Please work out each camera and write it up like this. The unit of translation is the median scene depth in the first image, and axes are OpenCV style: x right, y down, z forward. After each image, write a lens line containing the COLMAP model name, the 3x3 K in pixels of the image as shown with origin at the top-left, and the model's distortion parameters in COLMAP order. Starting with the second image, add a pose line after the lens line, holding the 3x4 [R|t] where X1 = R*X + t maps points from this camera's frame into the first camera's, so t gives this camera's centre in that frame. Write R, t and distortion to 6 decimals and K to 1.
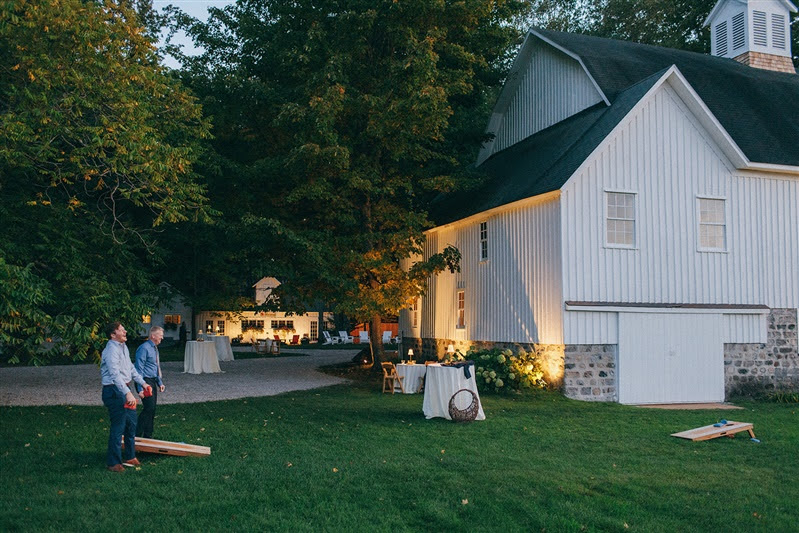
lens RADIAL K [[809.8, 0, 399.1], [0, 809.8, 266.3], [0, 0, 1]] dist [0.075118, 0.000000]
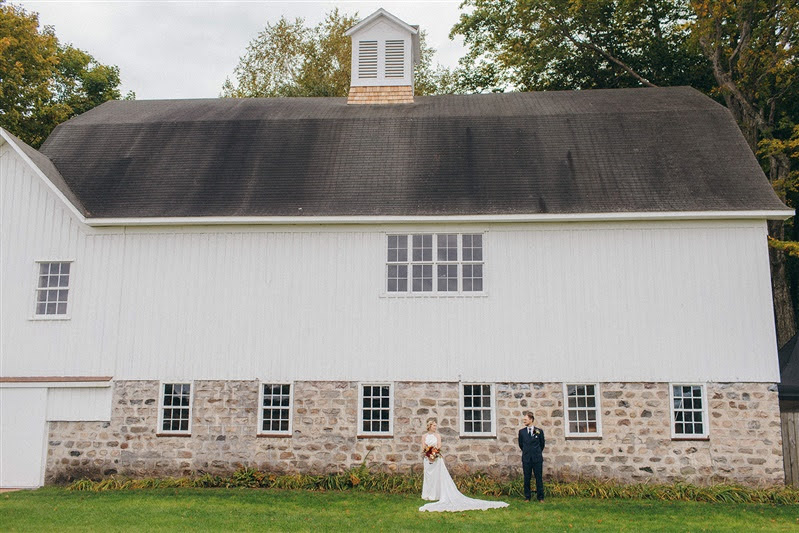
lens RADIAL K [[809.8, 0, 398.9], [0, 809.8, 265.7], [0, 0, 1]] dist [0.075118, 0.000000]
pose [[0.871606, -0.079614, -0.483698, 1.146513], [0.027980, 0.993195, -0.113055, 0.036276], [0.489407, 0.085006, 0.867902, 0.379184]]
